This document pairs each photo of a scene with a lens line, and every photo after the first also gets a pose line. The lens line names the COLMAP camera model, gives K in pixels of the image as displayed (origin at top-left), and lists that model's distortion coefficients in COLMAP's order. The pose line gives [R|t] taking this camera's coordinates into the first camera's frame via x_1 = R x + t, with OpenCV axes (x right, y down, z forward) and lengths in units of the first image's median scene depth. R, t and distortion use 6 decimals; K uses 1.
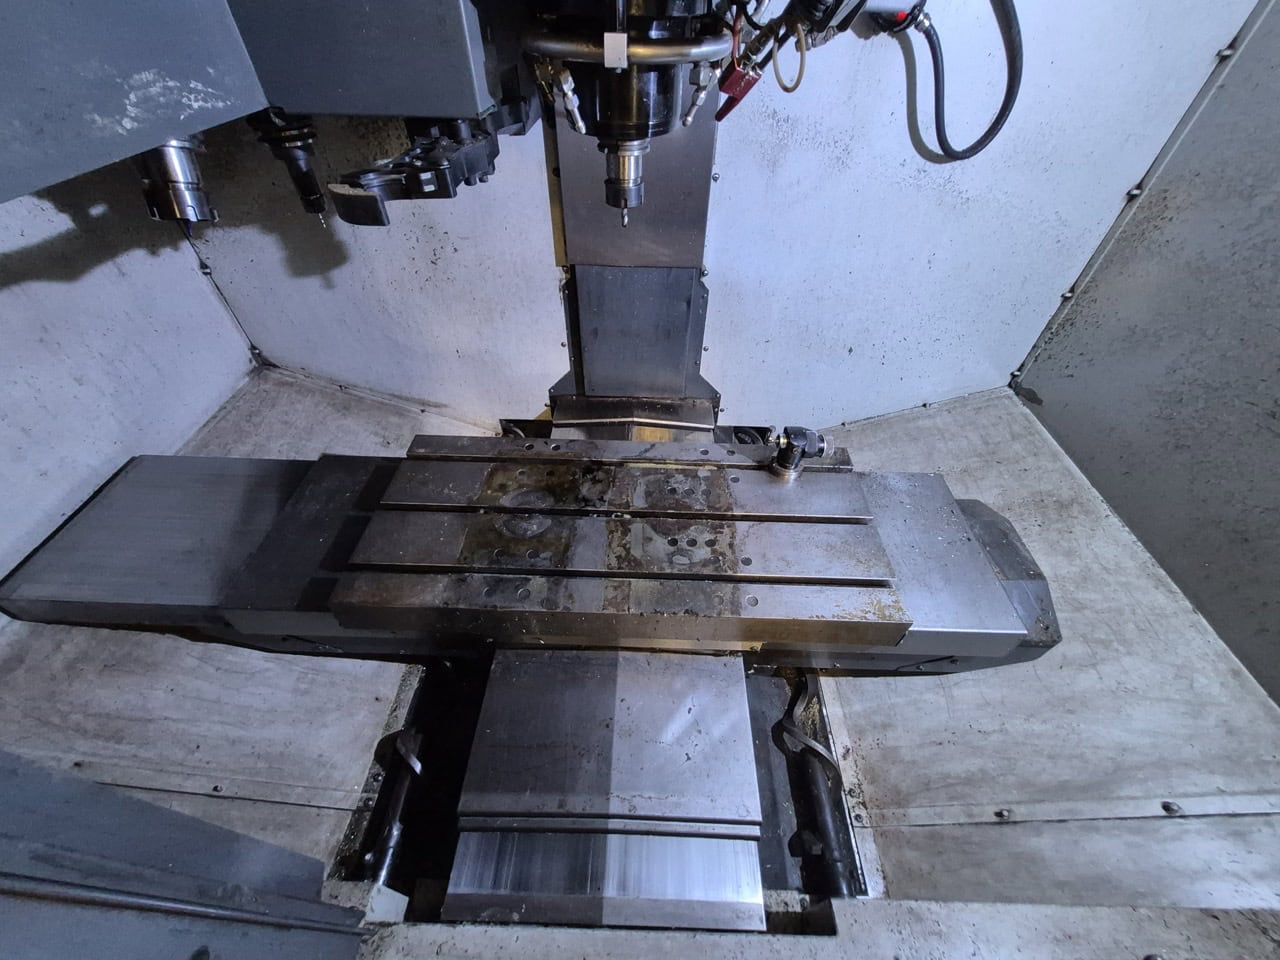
lens RADIAL K [[500.7, 0, 642.5], [0, 500.7, 470.6], [0, 0, 1]] dist [0.001269, -0.001238]
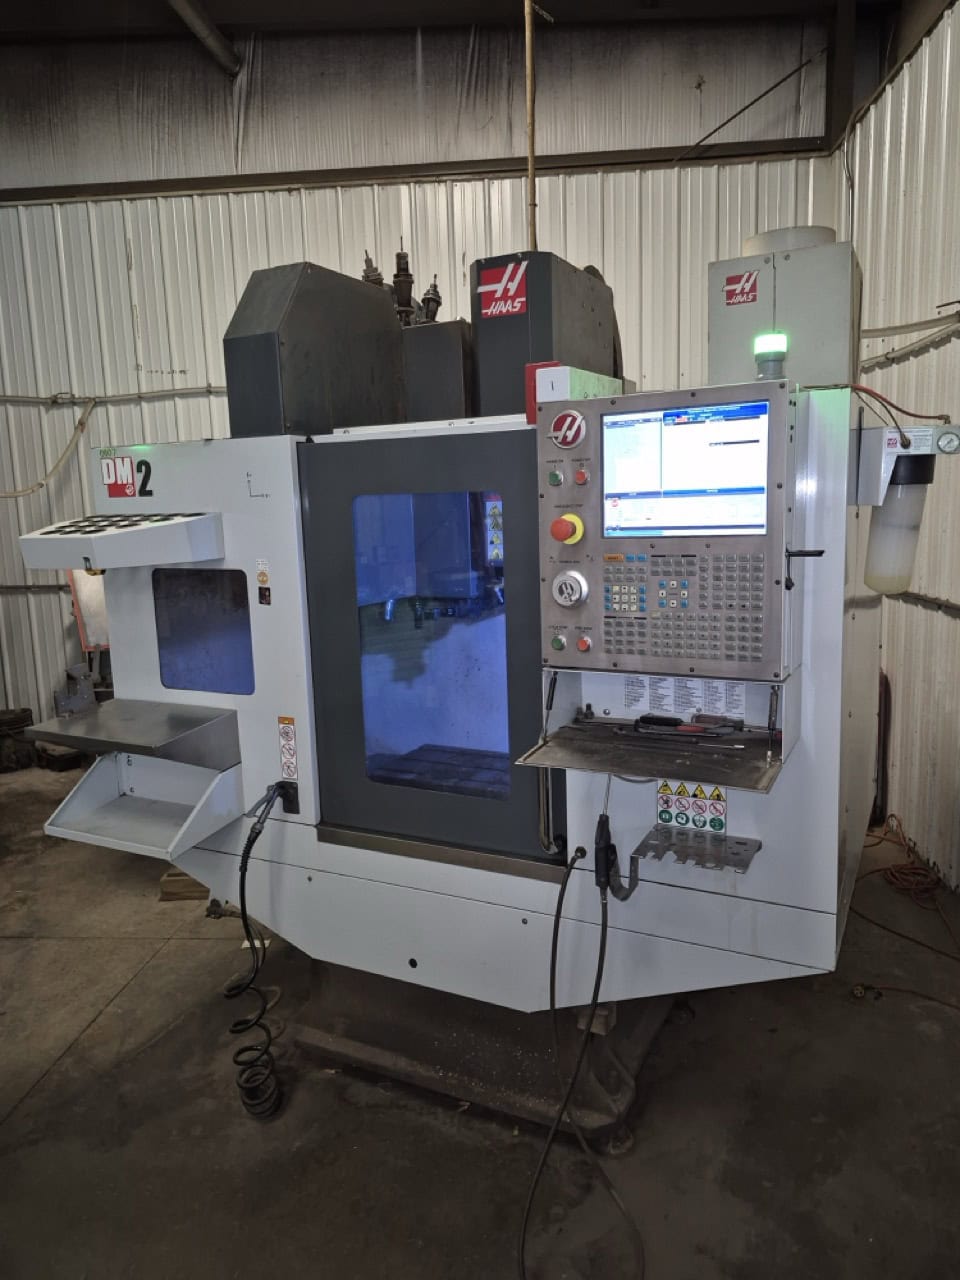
lens RADIAL K [[891.4, 0, 489.8], [0, 891.4, 631.7], [0, 0, 1]] dist [0.068243, -0.066854]
pose [[0.902406, 0.017906, -0.430515, 1.143772], [-0.270772, 0.800780, -0.534260, 1.271771], [0.335181, 0.598691, 0.727477, -1.525846]]
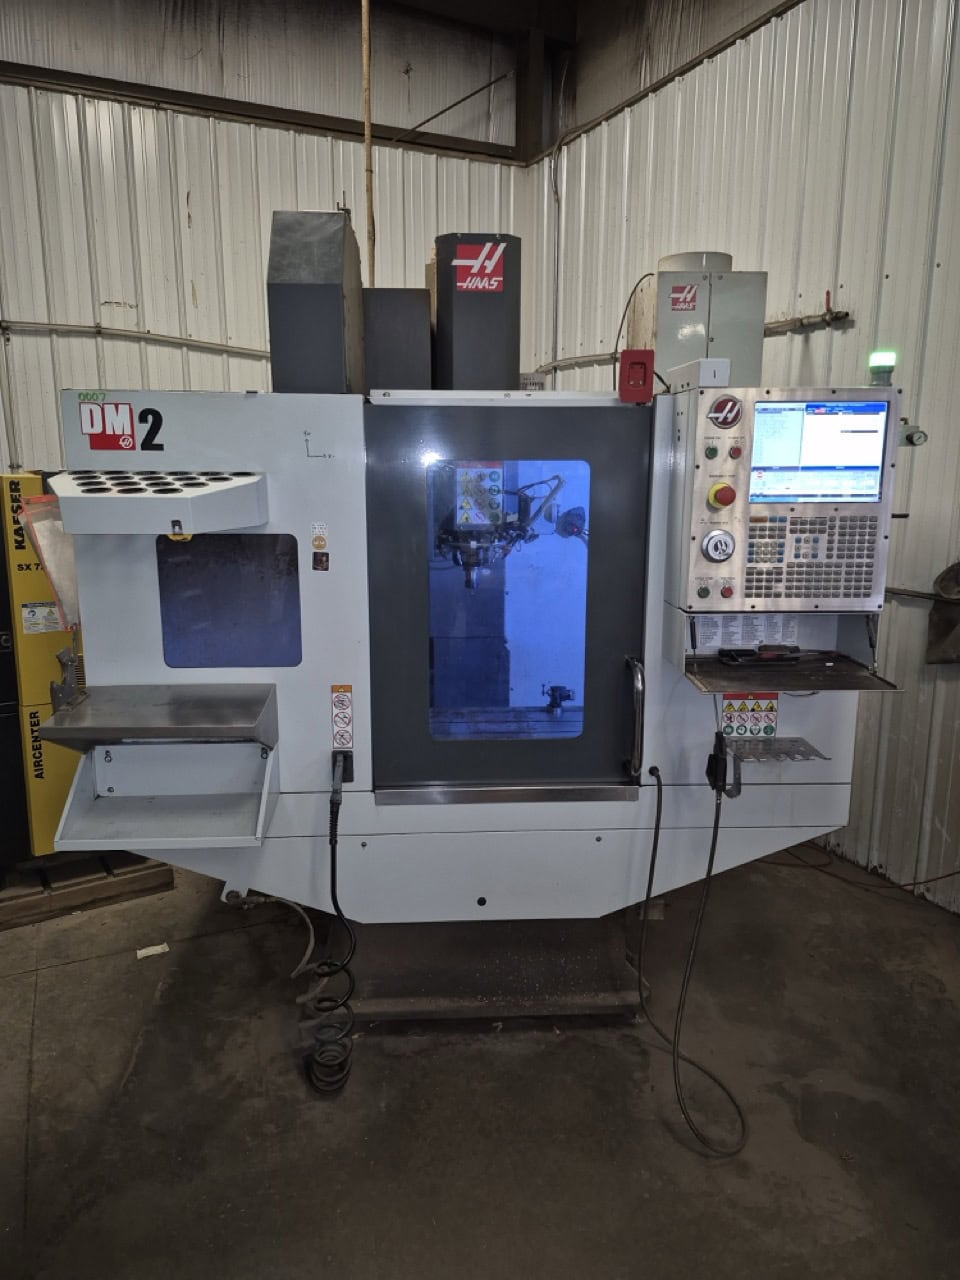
lens RADIAL K [[891.4, 0, 484.4], [0, 891.4, 631.7], [0, 0, 1]] dist [0.068243, -0.066854]
pose [[0.996555, -0.028896, 0.077736, -0.227000], [0.067612, 0.825879, -0.559780, 1.548132], [-0.048025, 0.563107, 0.824987, -1.862410]]
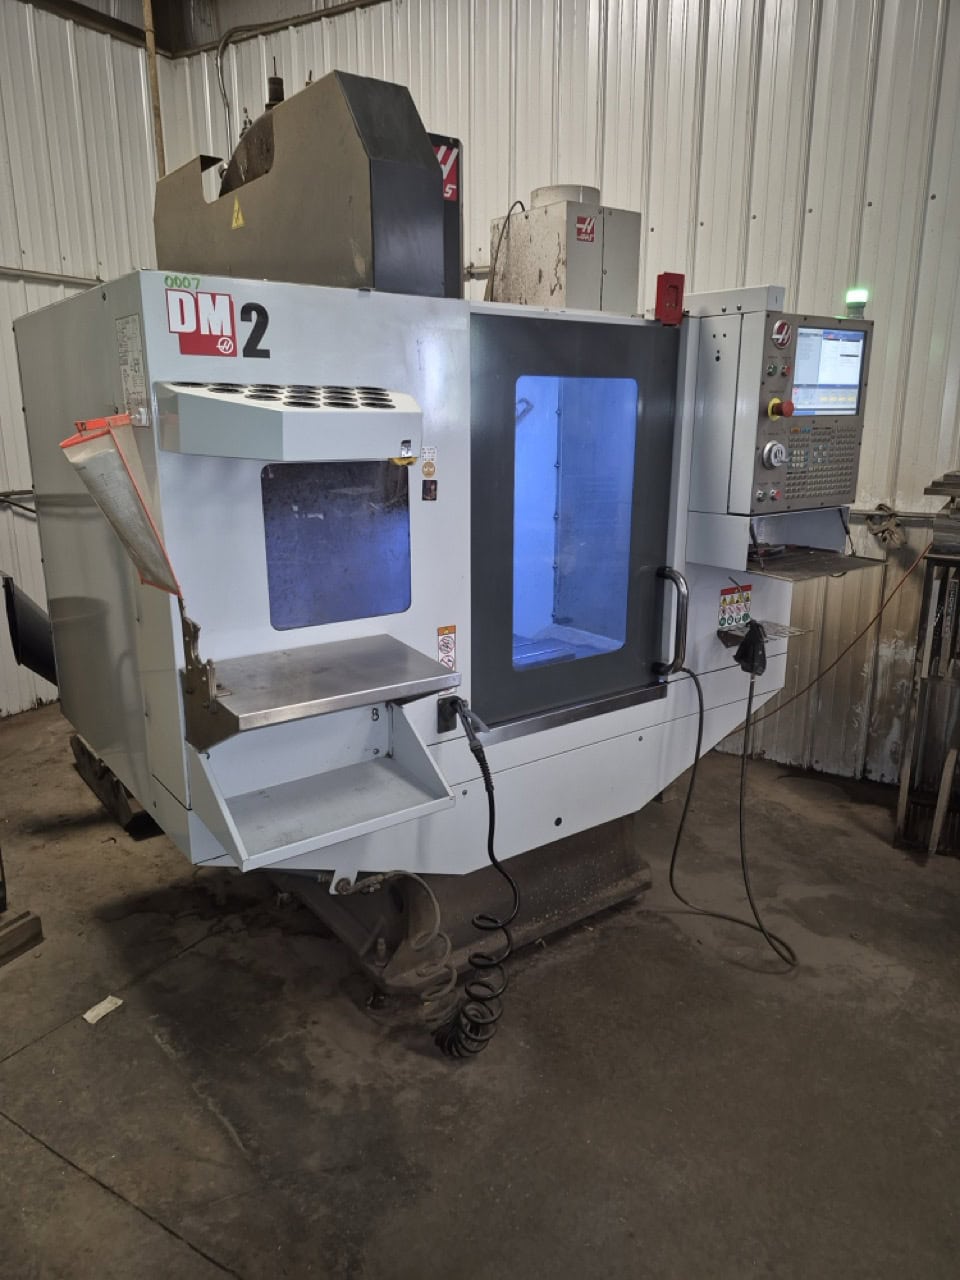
lens RADIAL K [[891.4, 0, 485.2], [0, 891.4, 635.4], [0, 0, 1]] dist [0.068243, -0.066854]
pose [[0.785476, -0.167043, 0.595922, -1.676965], [0.448337, 0.817356, -0.361833, 1.152109], [-0.426639, 0.551385, 0.716905, -1.384227]]
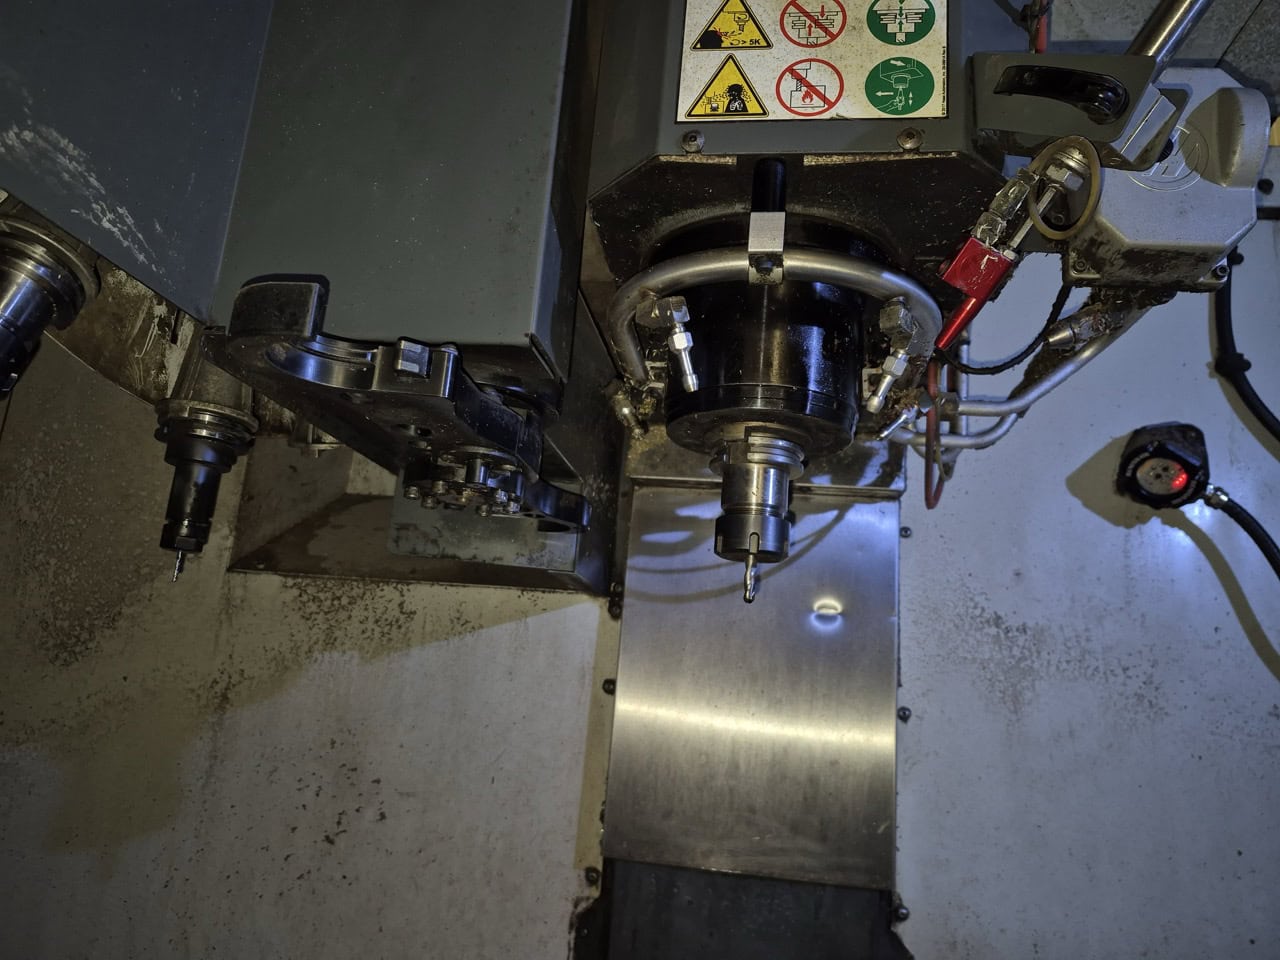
lens RADIAL K [[891.4, 0, 628.8], [0, 891.4, 475.7], [0, 0, 1]] dist [0.068243, -0.066854]
pose [[0.991221, 0.035803, -0.127278, -0.031030], [-0.127555, 0.512334, -0.849260, 0.137721], [0.034803, 0.858039, 0.512403, 0.294808]]
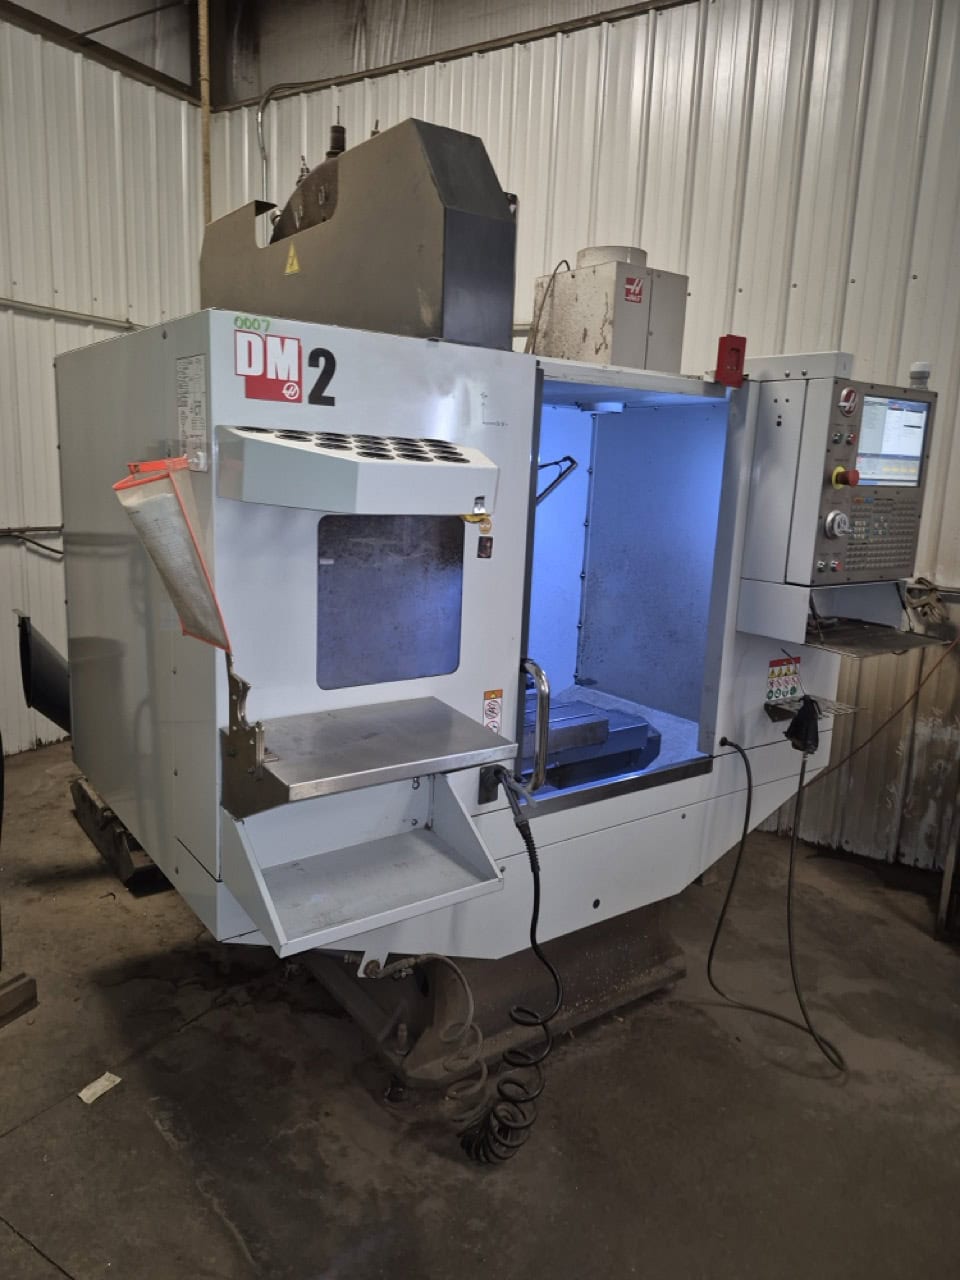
lens RADIAL K [[891.4, 0, 470.3], [0, 891.4, 632.3], [0, 0, 1]] dist [0.068243, -0.066854]
pose [[0.793360, -0.098163, 0.600786, -1.715942], [0.412871, 0.812004, -0.412538, 1.018001], [-0.447344, 0.575338, 0.684740, -1.254120]]
